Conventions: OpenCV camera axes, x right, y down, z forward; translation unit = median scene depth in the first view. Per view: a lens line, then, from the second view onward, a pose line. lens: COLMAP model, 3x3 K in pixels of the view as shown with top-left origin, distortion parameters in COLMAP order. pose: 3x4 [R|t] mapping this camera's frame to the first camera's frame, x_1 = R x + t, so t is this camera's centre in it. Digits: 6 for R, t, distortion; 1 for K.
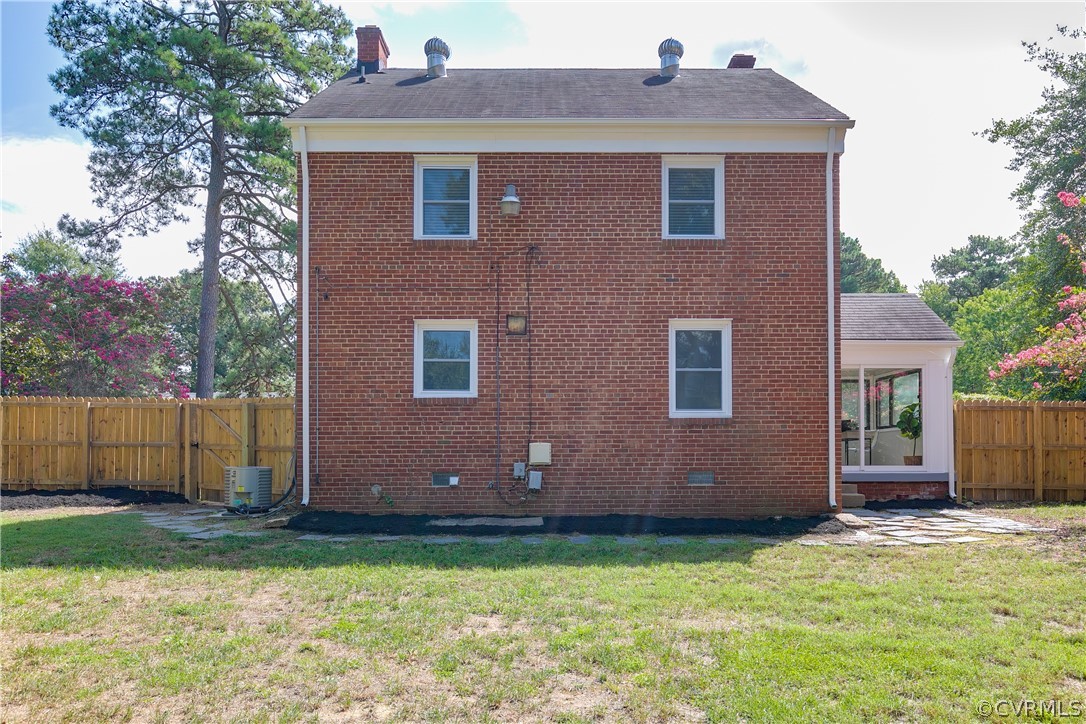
lens RADIAL K [[748.2, 0, 544.9], [0, 748.2, 438.1], [0, 0, 1]] dist [0.004535, 0.001799]
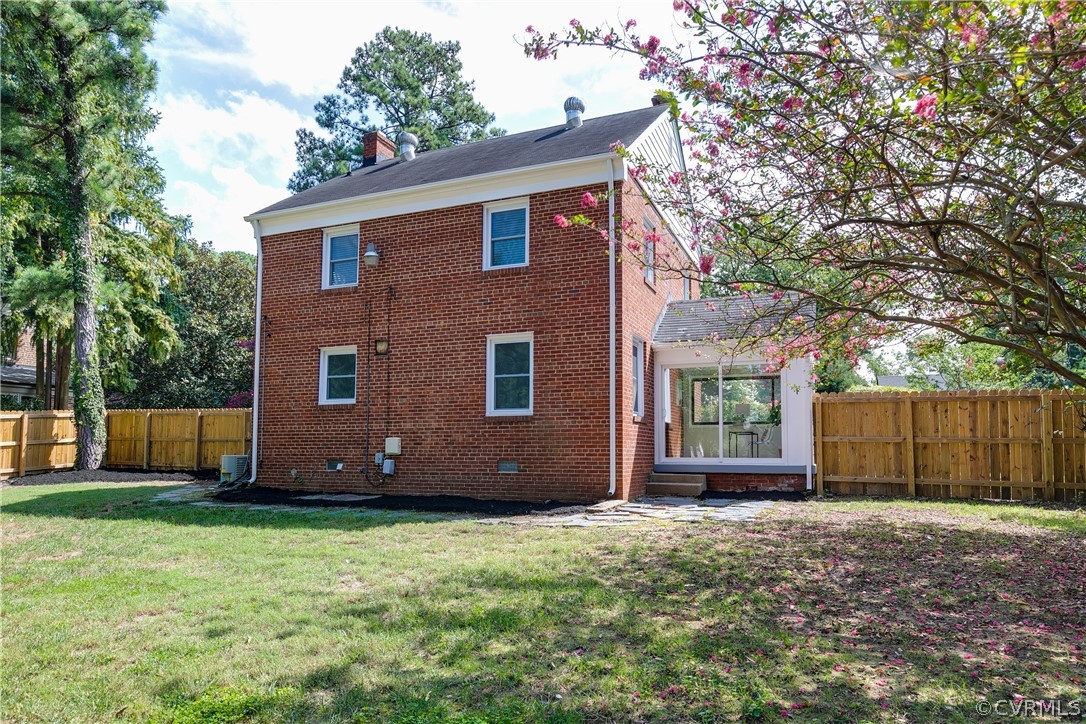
lens RADIAL K [[702.1, 0, 542.4], [0, 702.1, 395.9], [0, 0, 1]] dist [0.003102, 0.000885]
pose [[0.914155, -0.029490, -0.404290, 0.710446], [0.007611, 0.998423, -0.055617, 0.003763], [0.405292, 0.047766, 0.912938, -0.002341]]
